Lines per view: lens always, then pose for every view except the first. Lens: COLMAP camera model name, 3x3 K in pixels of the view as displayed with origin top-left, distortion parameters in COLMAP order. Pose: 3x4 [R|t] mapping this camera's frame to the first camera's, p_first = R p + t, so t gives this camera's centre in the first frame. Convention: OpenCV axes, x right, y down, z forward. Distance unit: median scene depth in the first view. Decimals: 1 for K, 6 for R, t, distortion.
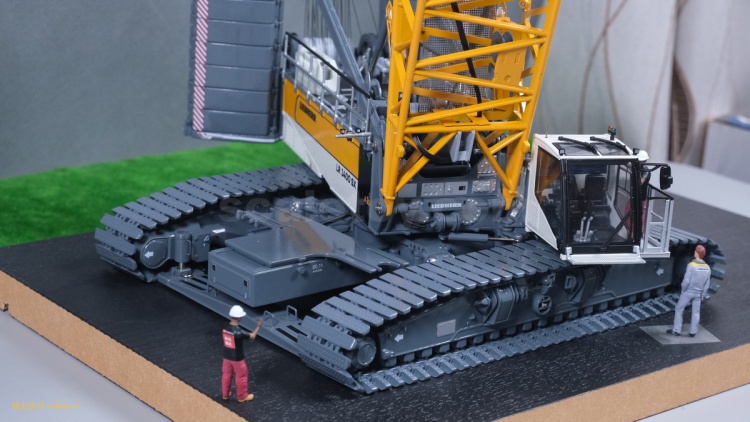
lens RADIAL K [[1580.0, 0, 375.0], [0, 1580.0, 211.0], [0, 0, 1]] dist [-0.041251, -0.139725]
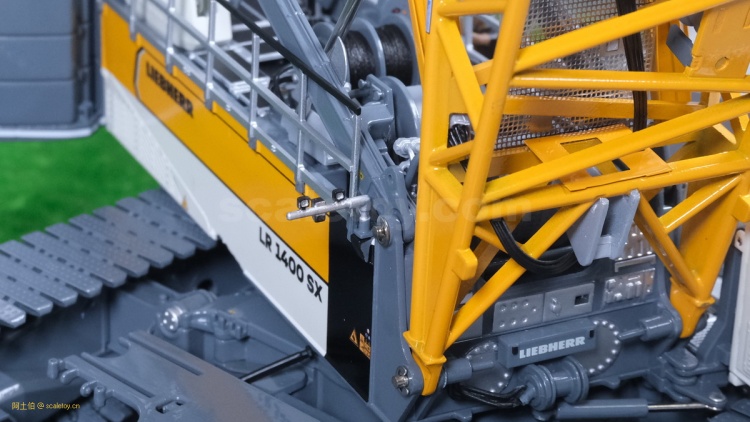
lens RADIAL K [[2004.3, 0, 375.0], [0, 2004.3, 211.0], [0, 0, 1]] dist [0.039707, 0.085425]
pose [[0.990278, -0.083699, 0.111107, -0.059335], [0.070590, 0.990610, 0.117083, -0.106746], [-0.119863, -0.108102, 0.986887, 0.475572]]
